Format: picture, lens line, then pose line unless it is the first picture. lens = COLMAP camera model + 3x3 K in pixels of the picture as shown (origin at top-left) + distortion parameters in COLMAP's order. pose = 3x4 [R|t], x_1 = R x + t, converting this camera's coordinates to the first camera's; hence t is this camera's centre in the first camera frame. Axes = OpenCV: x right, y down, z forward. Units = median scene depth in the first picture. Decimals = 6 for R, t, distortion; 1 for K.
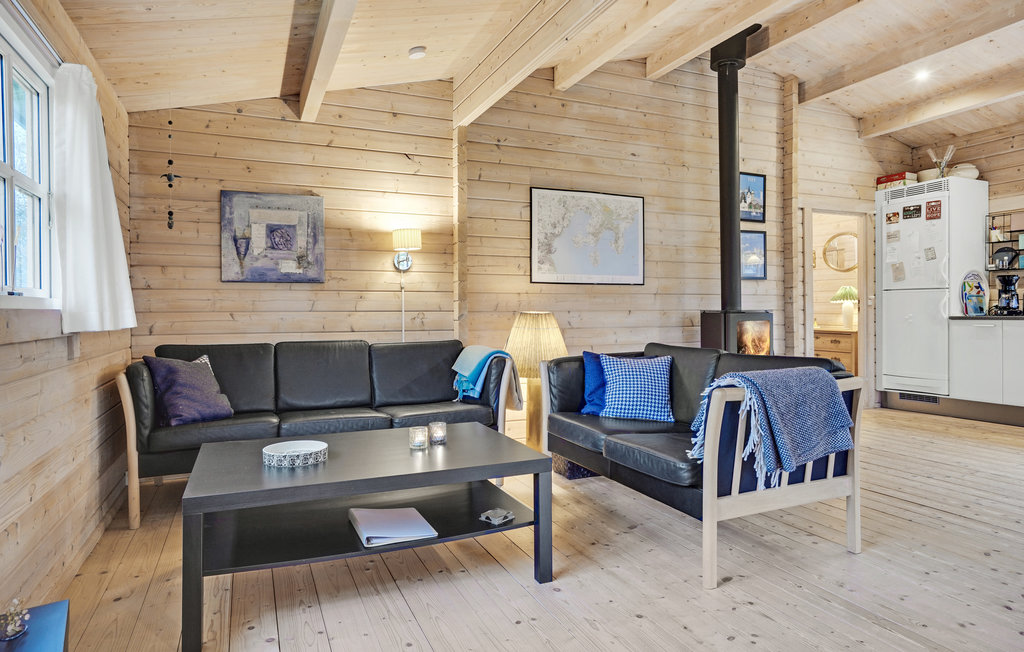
lens RADIAL K [[600.7, 0, 508.8], [0, 600.7, 320.9], [0, 0, 1]] dist [-0.031416, 0.004765]
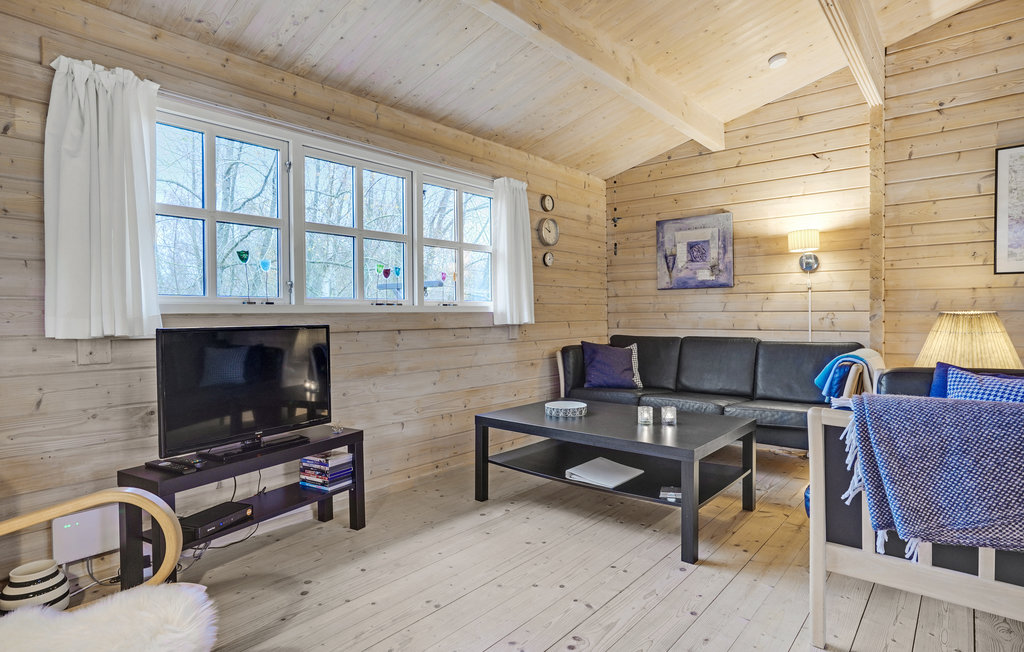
lens RADIAL K [[548.6, 0, 514.0], [0, 548.6, 325.9], [0, 0, 1]] dist [0.002025, 0.002068]
pose [[0.449902, 0.023089, -0.892779, 0.459897], [-0.008729, 0.999732, 0.021456, -0.007629], [0.893035, -0.001860, 0.449983, 0.151709]]
